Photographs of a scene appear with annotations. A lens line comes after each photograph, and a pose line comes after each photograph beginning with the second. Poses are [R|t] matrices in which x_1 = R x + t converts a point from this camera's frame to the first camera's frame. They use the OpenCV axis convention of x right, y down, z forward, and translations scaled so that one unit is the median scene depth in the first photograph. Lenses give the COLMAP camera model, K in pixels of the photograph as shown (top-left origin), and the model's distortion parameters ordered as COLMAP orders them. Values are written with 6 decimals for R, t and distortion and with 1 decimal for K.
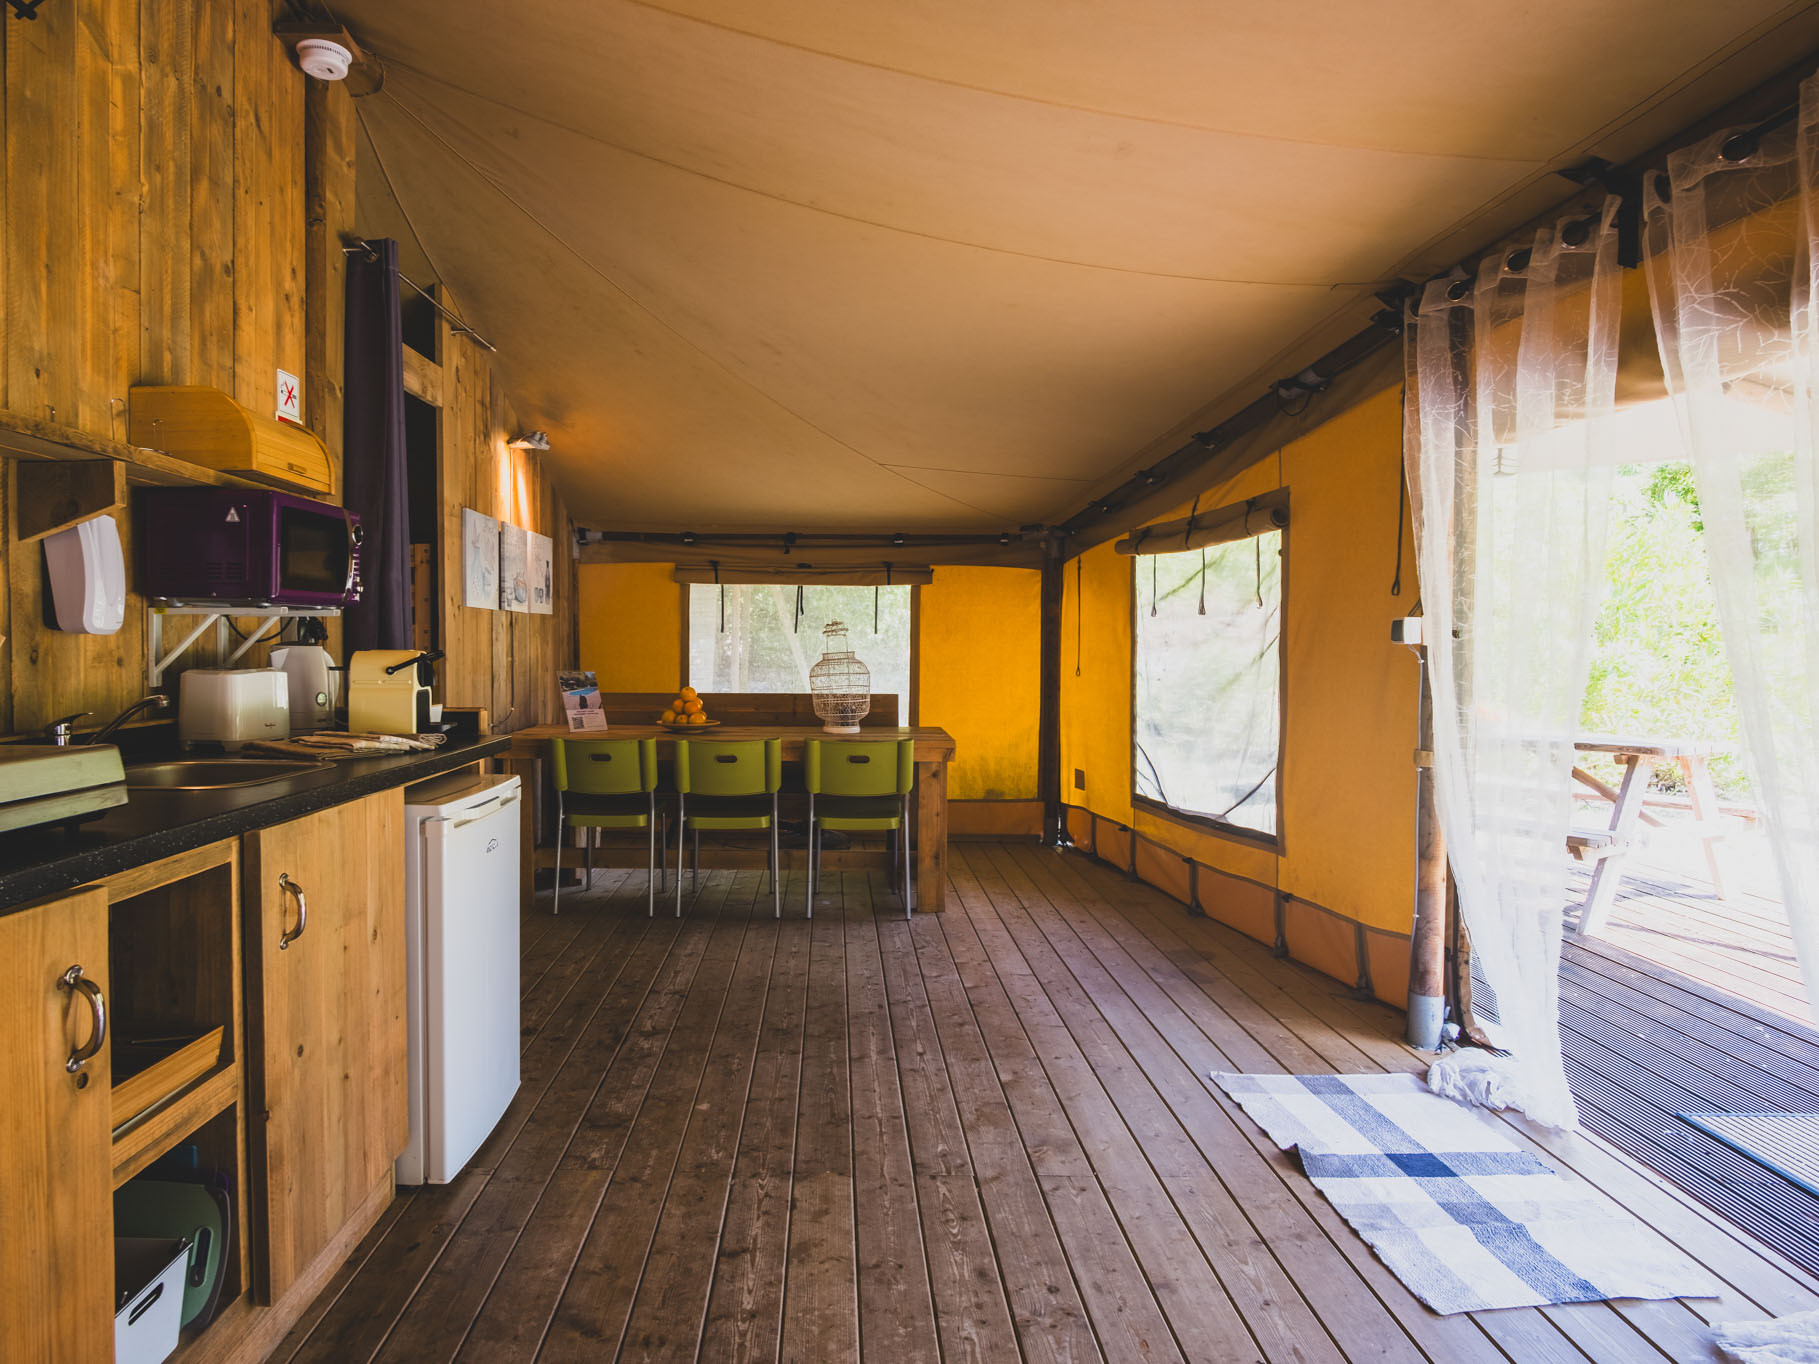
lens RADIAL K [[1098.9, 0, 793.0], [0, 1098.9, 672.3], [0, 0, 1]] dist [-0.022742, 0.001595]
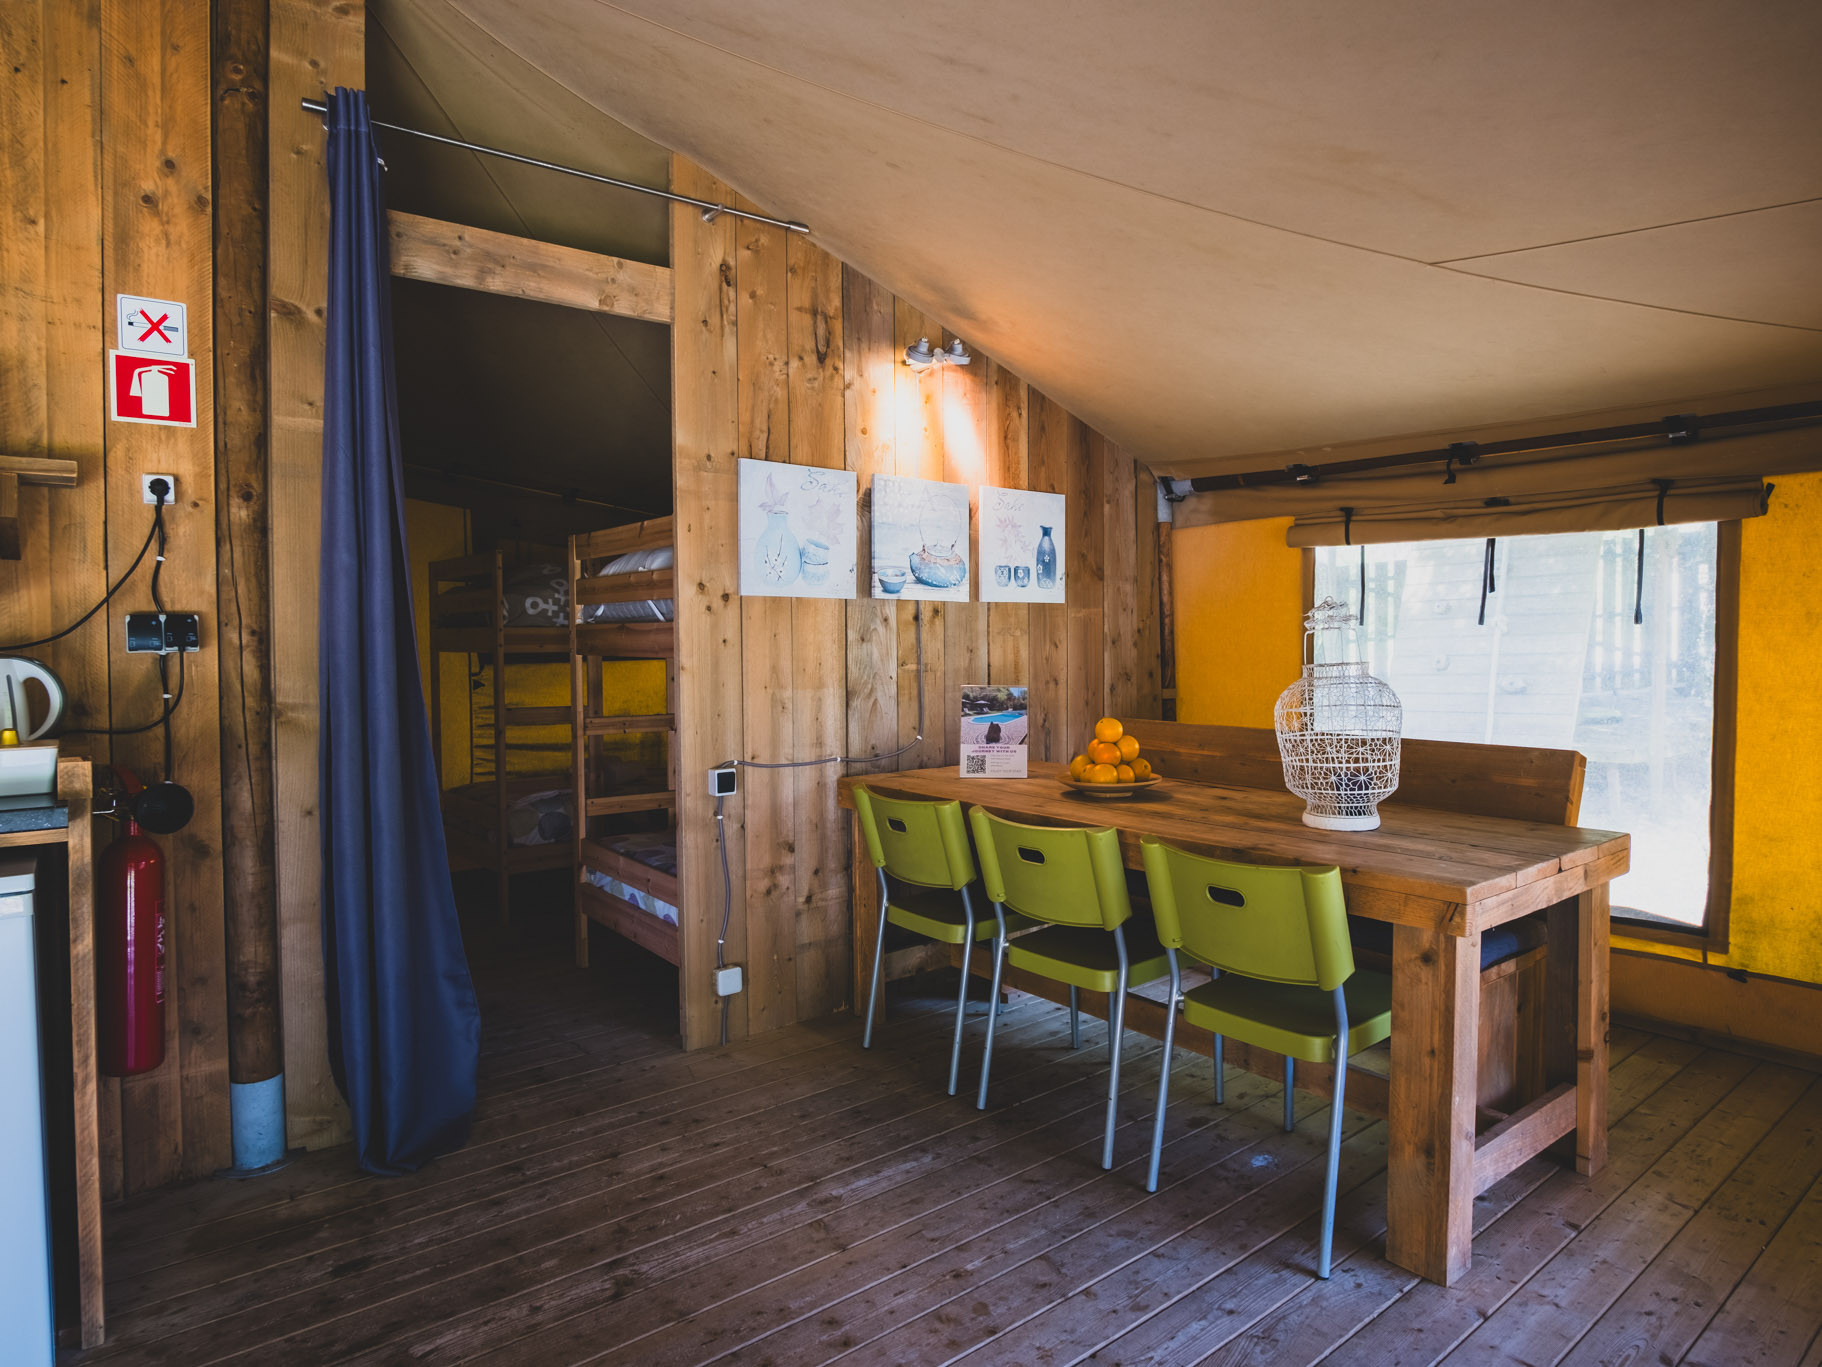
lens RADIAL K [[1120.9, 0, 987.5], [0, 1120.9, 666.5], [0, 0, 1]] dist [-0.035266, 0.012431]
pose [[0.680907, 0.013856, -0.732239, 0.499530], [-0.015069, 0.999874, 0.004907, -0.027758], [0.732215, 0.007693, 0.681030, 0.892427]]
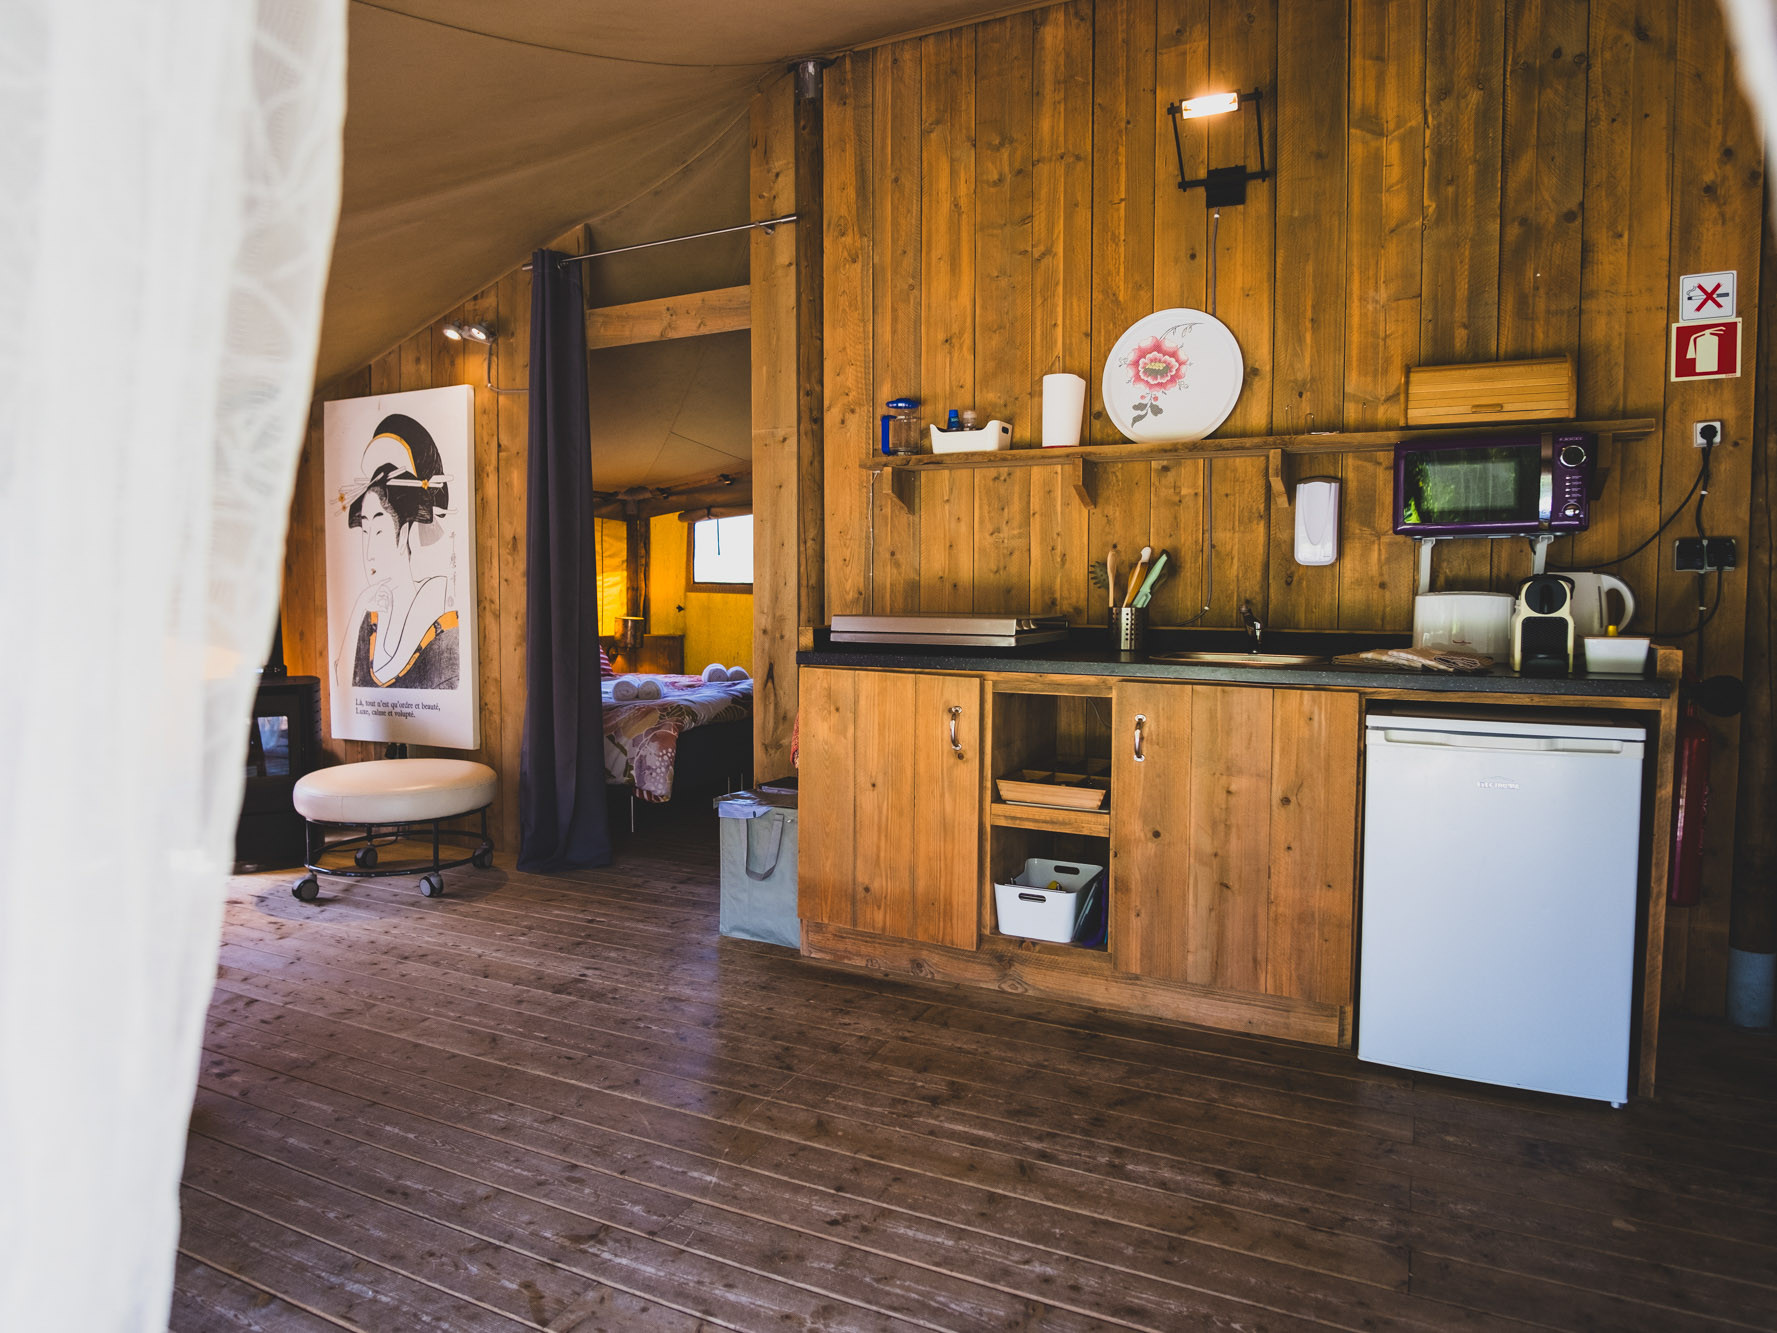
lens RADIAL K [[1093.2, 0, 896.6], [0, 1093.2, 655.2], [0, 0, 1]] dist [-0.035266, 0.012431]
pose [[-0.405437, 0.053718, -0.912543, 0.636854], [-0.024772, 0.997260, 0.069711, -0.001601], [0.913787, 0.050869, -0.402995, 0.747367]]
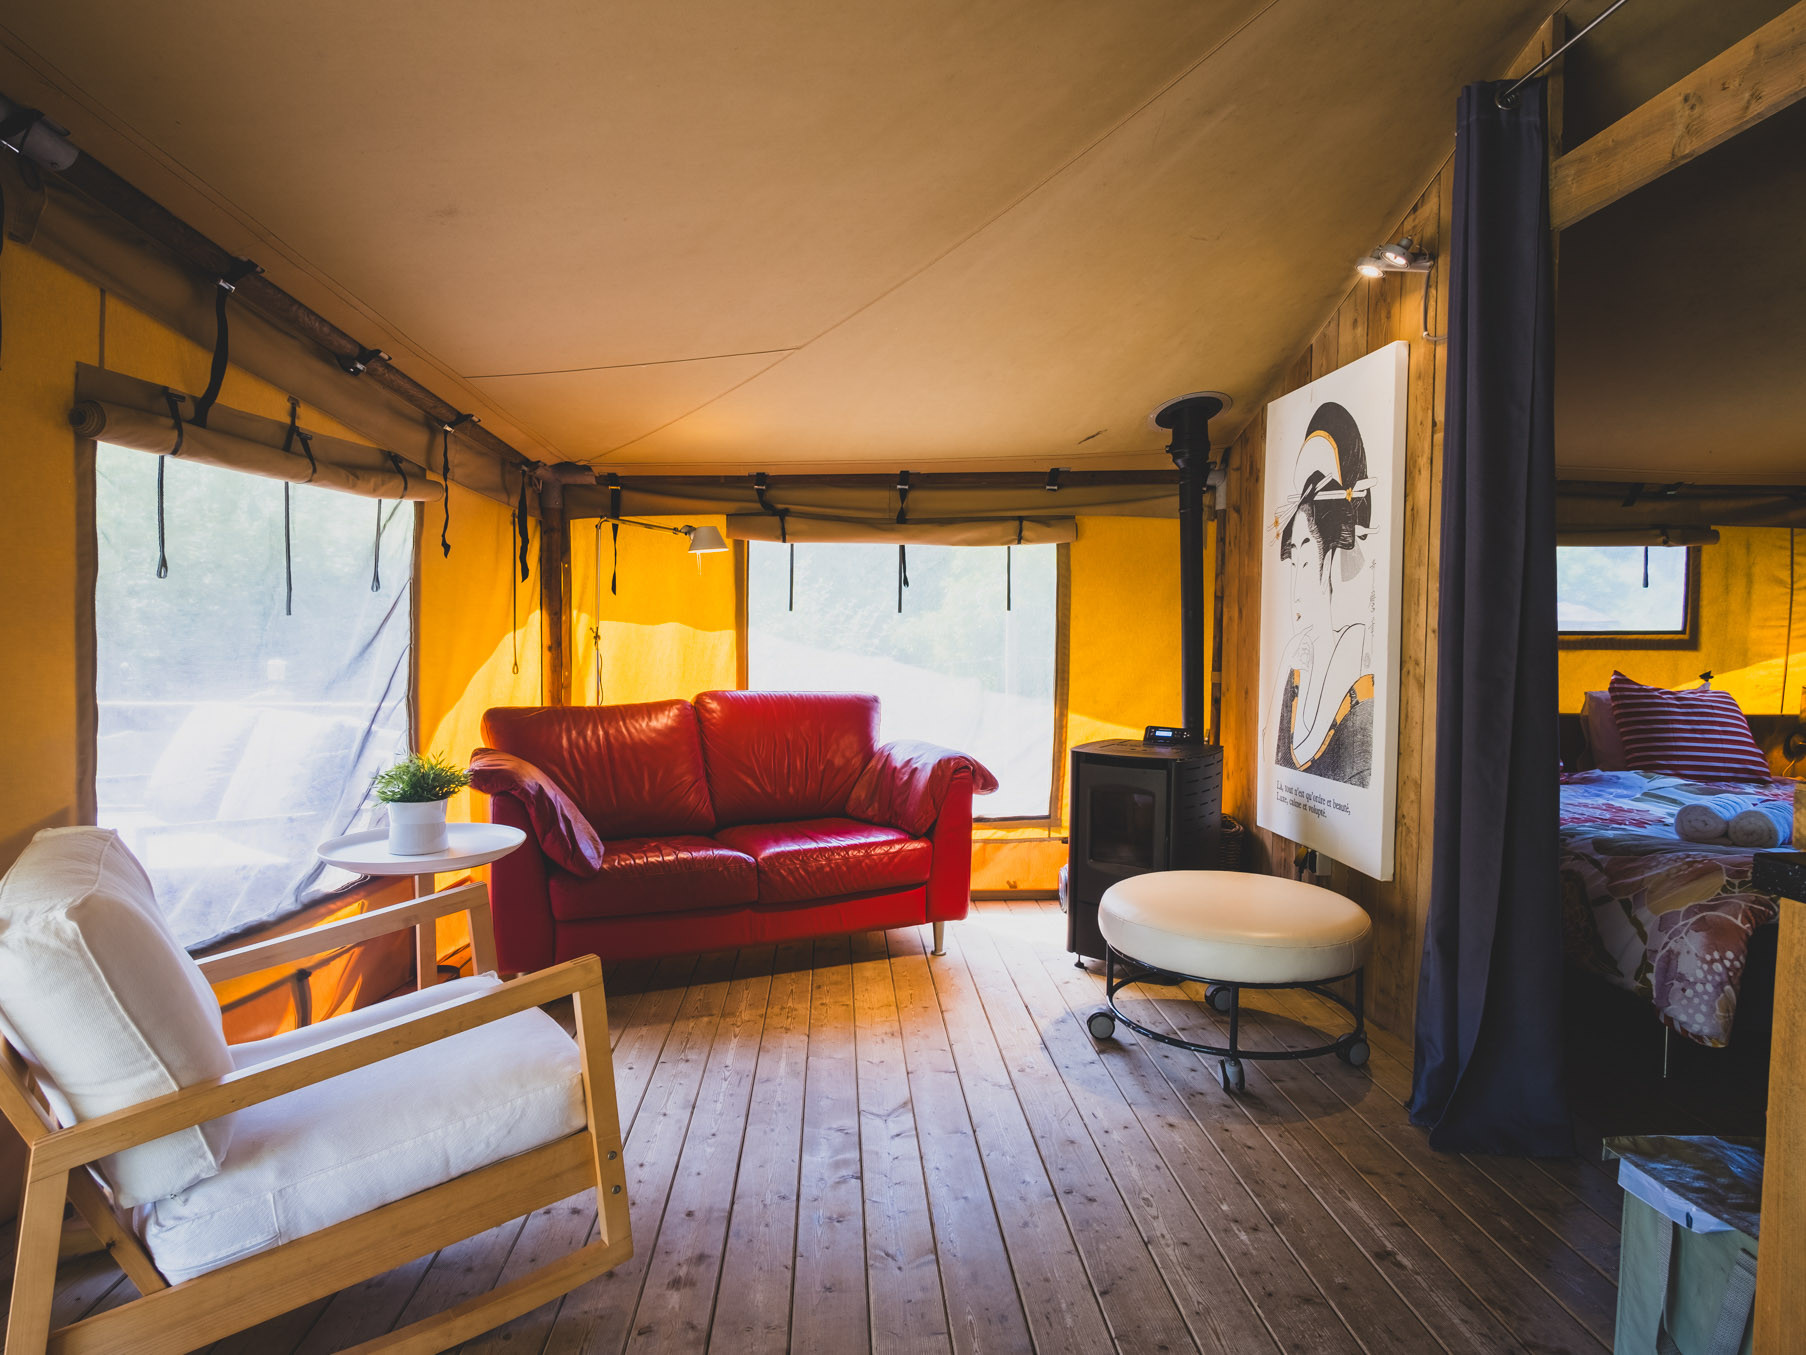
lens RADIAL K [[1100.9, 0, 869.9], [0, 1100.9, 665.7], [0, 0, 1]] dist [-0.027044, 0.008464]
pose [[-0.997684, -0.003095, -0.067947, 0.056622], [-0.007564, 0.997817, 0.065608, -0.015722], [0.067595, 0.065970, -0.995529, 0.585548]]
